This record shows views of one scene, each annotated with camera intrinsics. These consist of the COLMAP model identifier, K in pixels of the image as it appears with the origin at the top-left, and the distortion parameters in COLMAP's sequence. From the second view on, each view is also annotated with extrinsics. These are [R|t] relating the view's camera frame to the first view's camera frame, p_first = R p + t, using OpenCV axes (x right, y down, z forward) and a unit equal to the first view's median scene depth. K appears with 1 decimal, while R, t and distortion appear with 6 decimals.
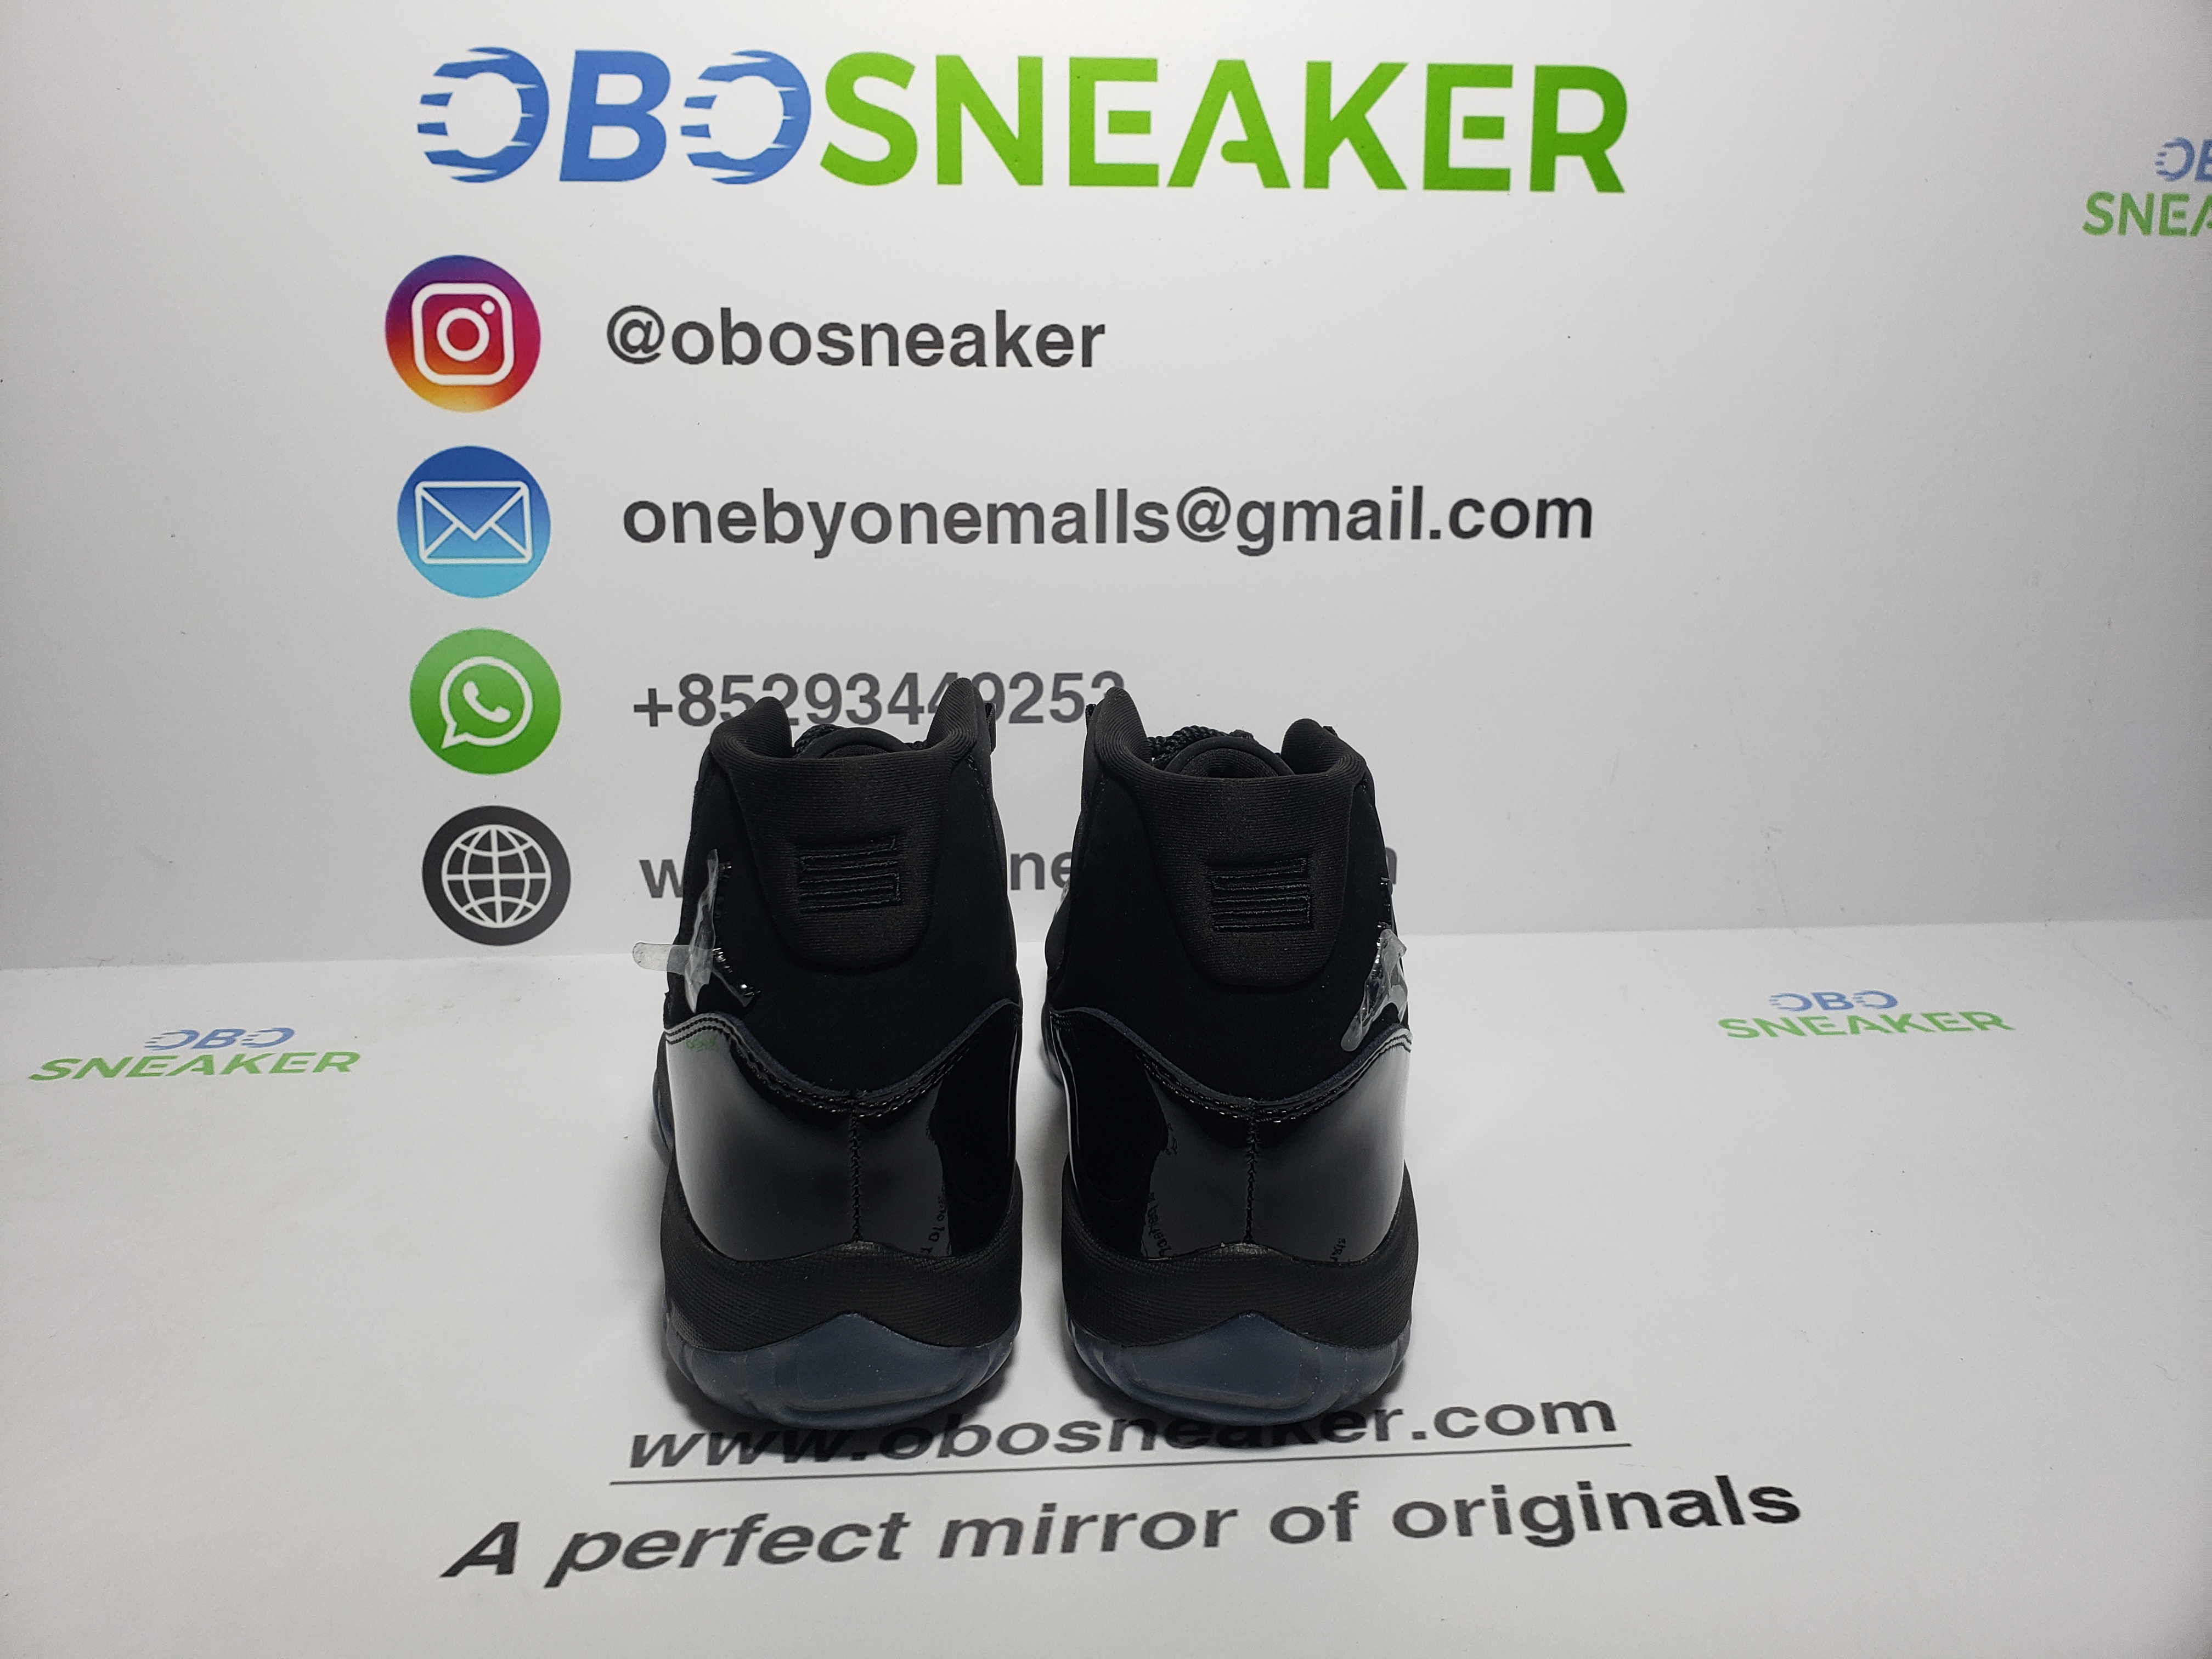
lens RADIAL K [[2118.1, 0, 1093.7], [0, 2118.1, 783.9], [0, 0, 1]] dist [-0.024468, 0.085618]
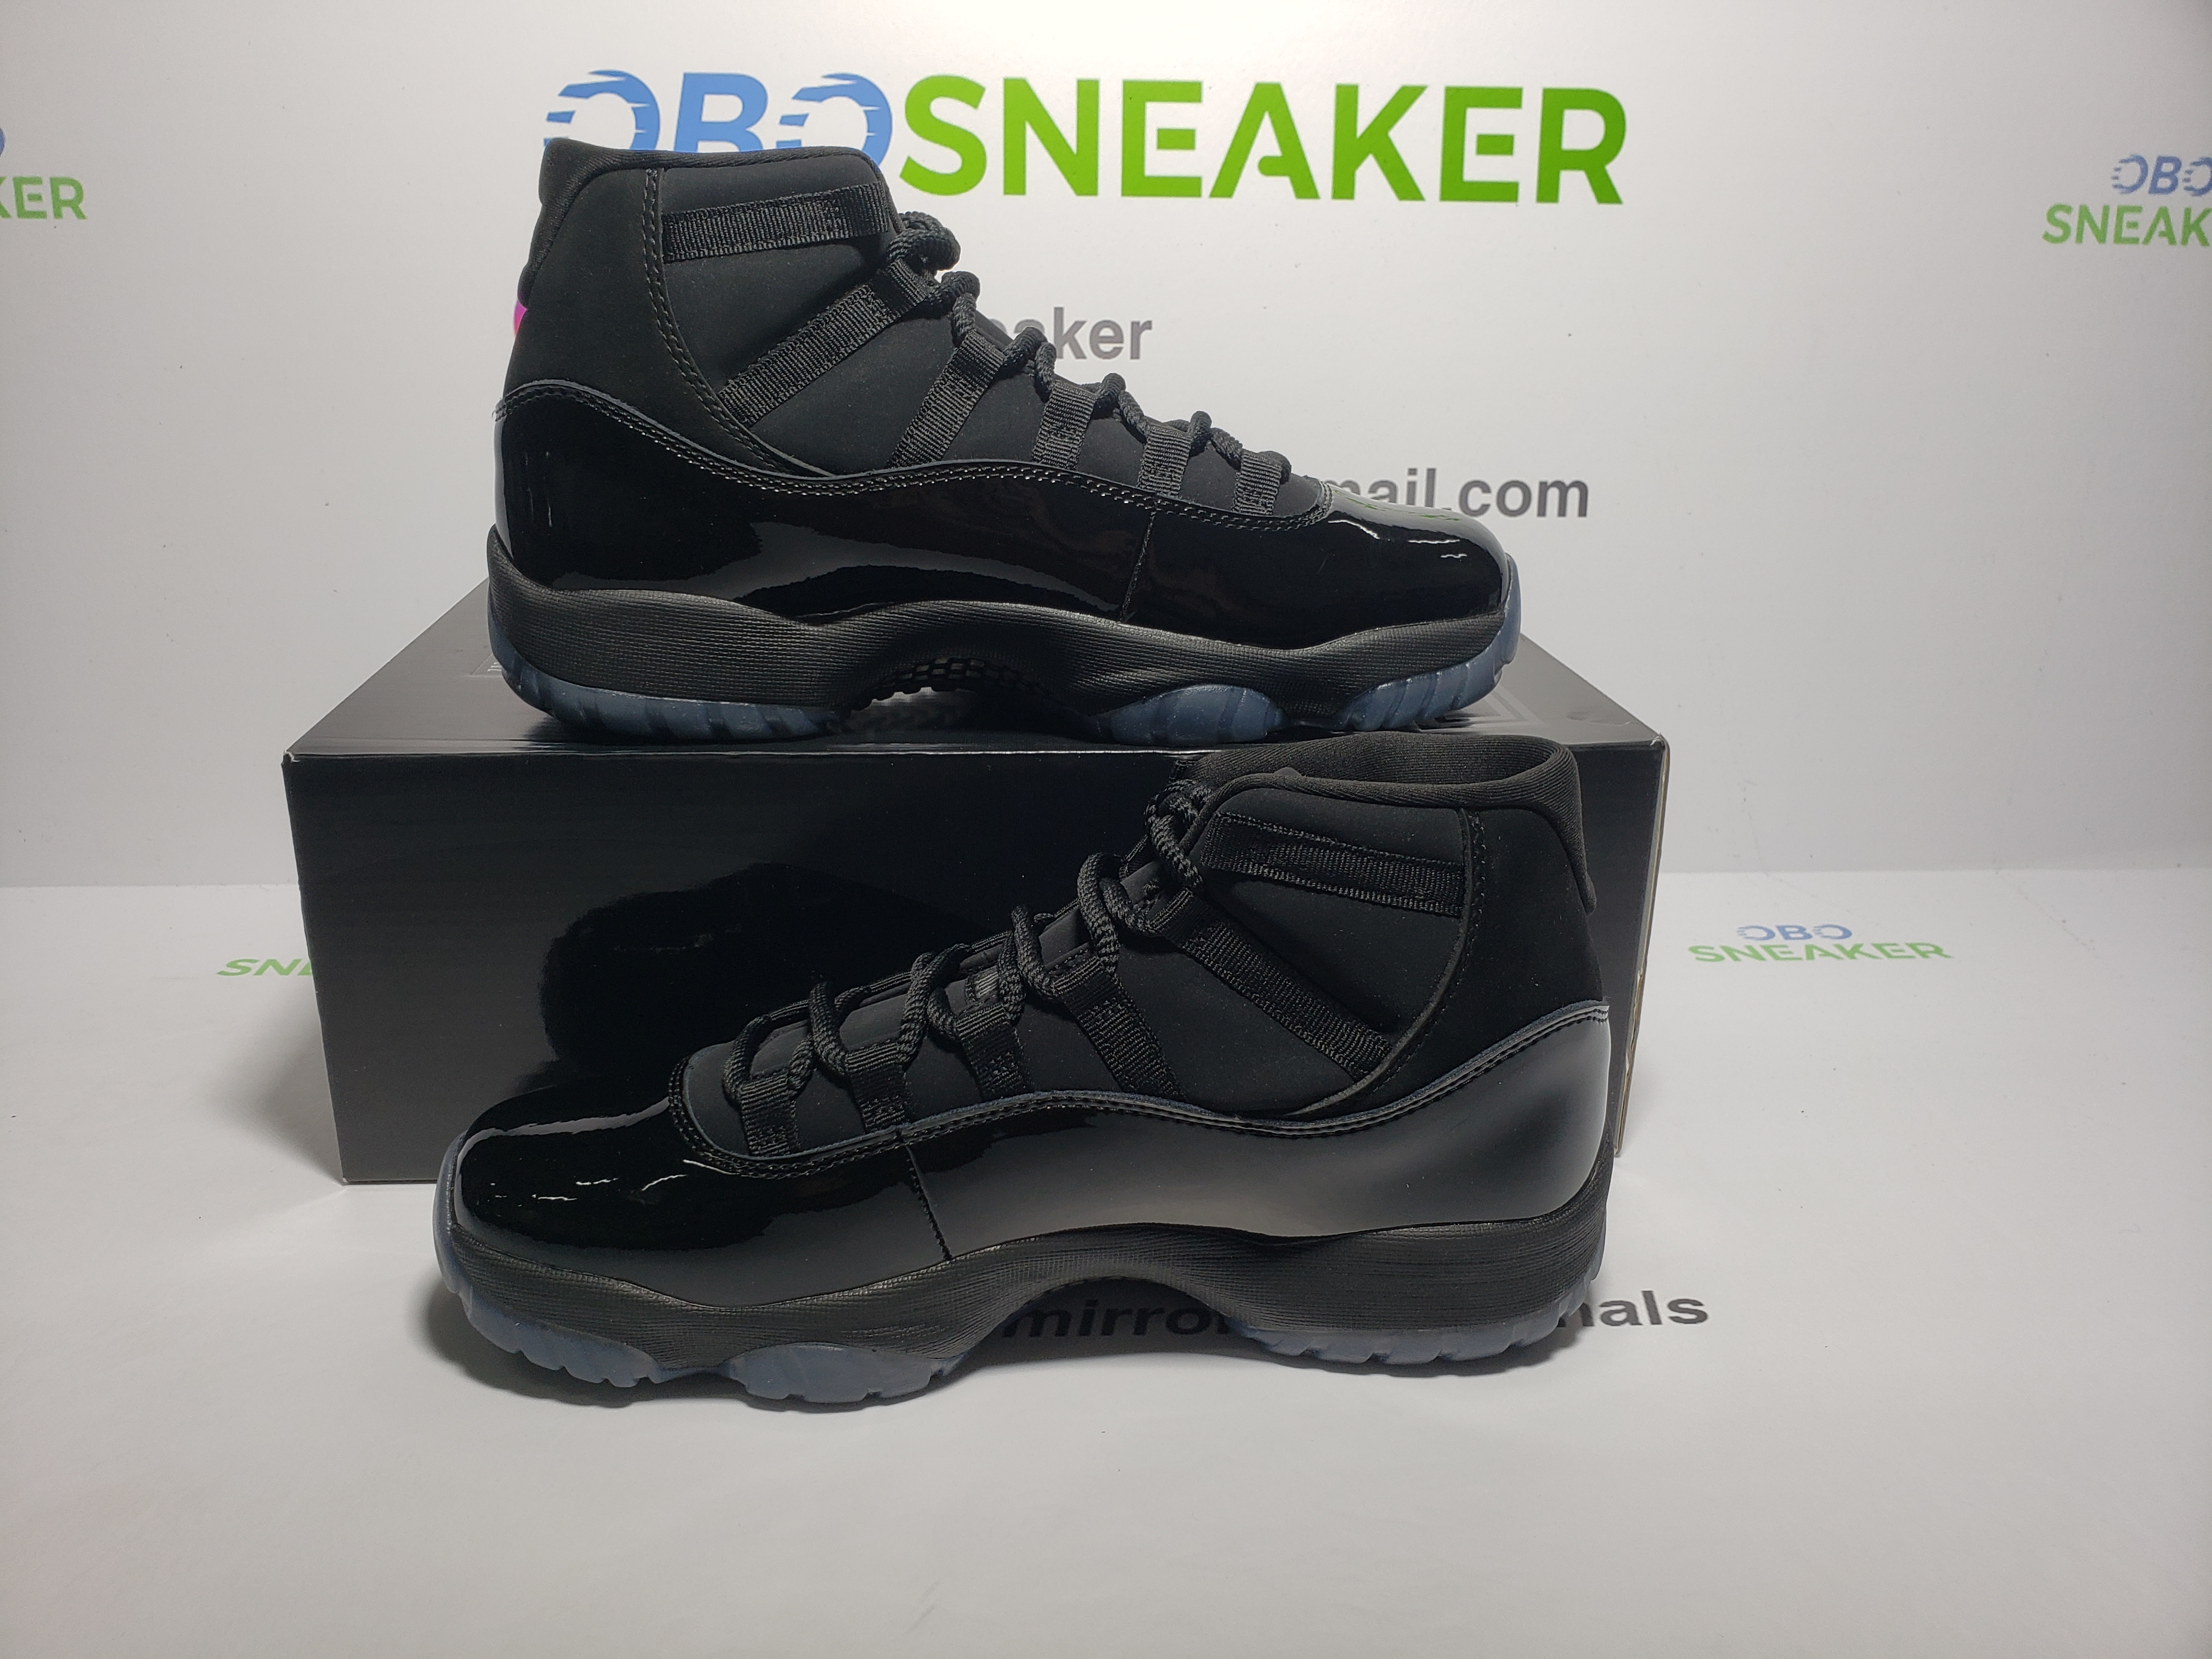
lens RADIAL K [[2118.1, 0, 1107.4], [0, 2118.1, 849.8], [0, 0, 1]] dist [-0.024468, 0.085618]
pose [[0.999795, 0.010275, -0.017429, 0.003990], [-0.009610, 0.999237, 0.037844, 0.019851], [0.017805, -0.037669, 0.999132, -0.128341]]
